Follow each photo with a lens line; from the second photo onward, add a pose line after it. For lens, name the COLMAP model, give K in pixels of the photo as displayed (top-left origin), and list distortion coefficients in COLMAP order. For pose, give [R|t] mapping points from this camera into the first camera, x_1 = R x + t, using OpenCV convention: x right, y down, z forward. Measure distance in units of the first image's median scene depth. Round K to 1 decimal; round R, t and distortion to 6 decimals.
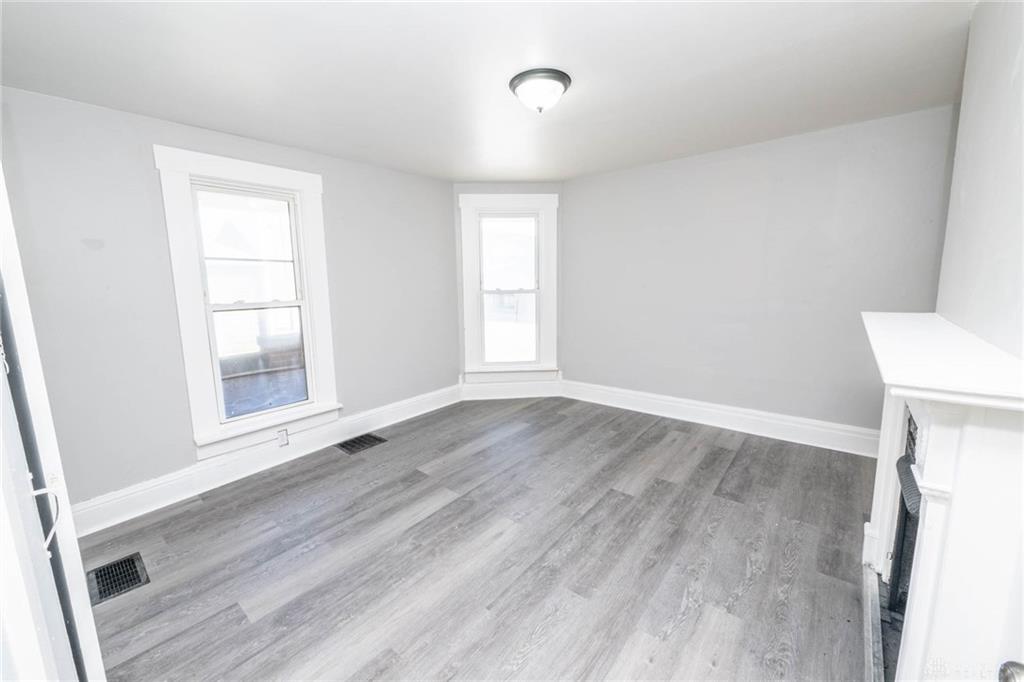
lens RADIAL K [[399.8, 0, 508.8], [0, 399.8, 338.9], [0, 0, 1]] dist [-0.000674, -0.000250]
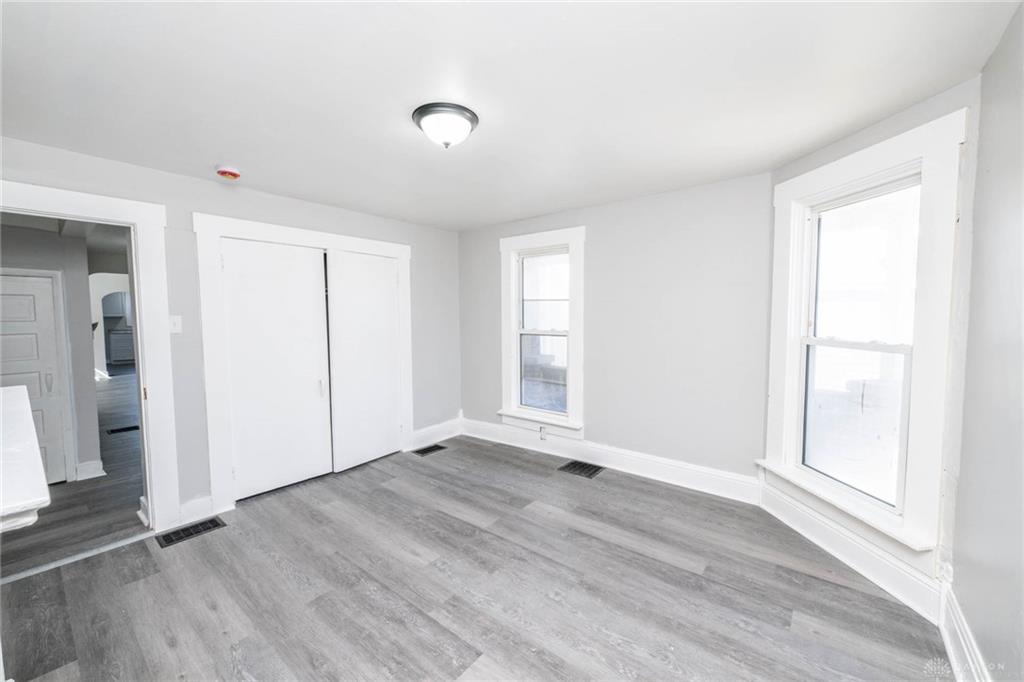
lens RADIAL K [[399.8, 0, 508.8], [0, 399.8, 338.9], [0, 0, 1]] dist [-0.000674, -0.000250]
pose [[0.014475, 0.086695, -0.996130, 0.839871], [-0.142971, 0.986177, 0.083751, -0.179842], [0.989621, 0.141206, 0.026670, 0.941486]]
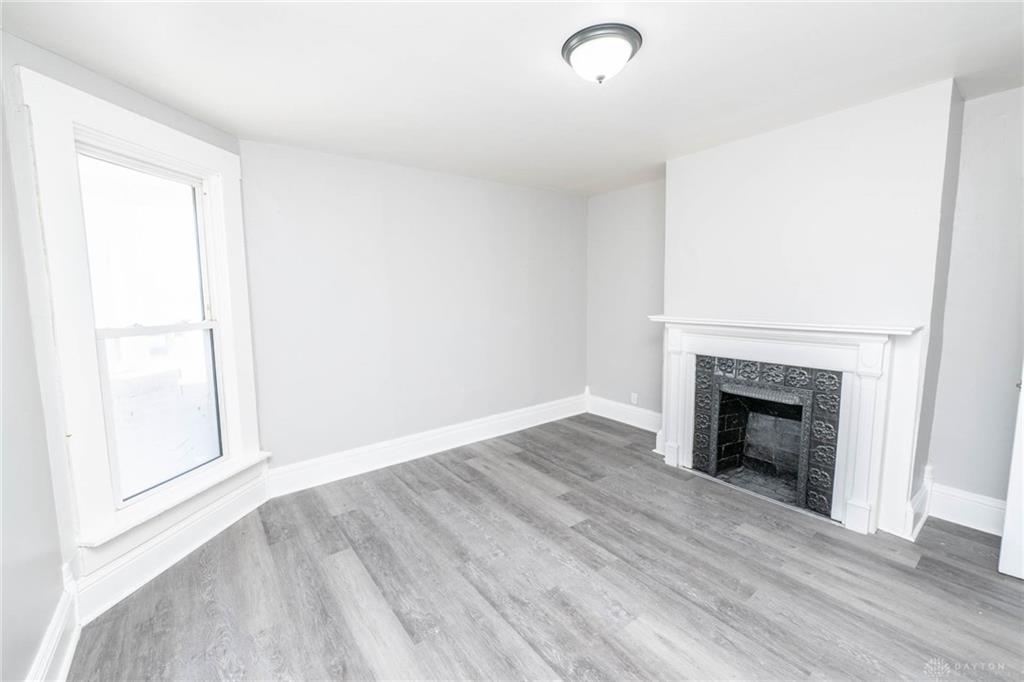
lens RADIAL K [[419.9, 0, 507.7], [0, 419.9, 337.9], [0, 0, 1]] dist [0.000323, -0.000177]
pose [[0.230639, -0.088769, 0.968982, -0.646189], [0.160894, 0.985601, 0.051995, -0.116431], [-0.959645, 0.143912, 0.241600, 0.833980]]
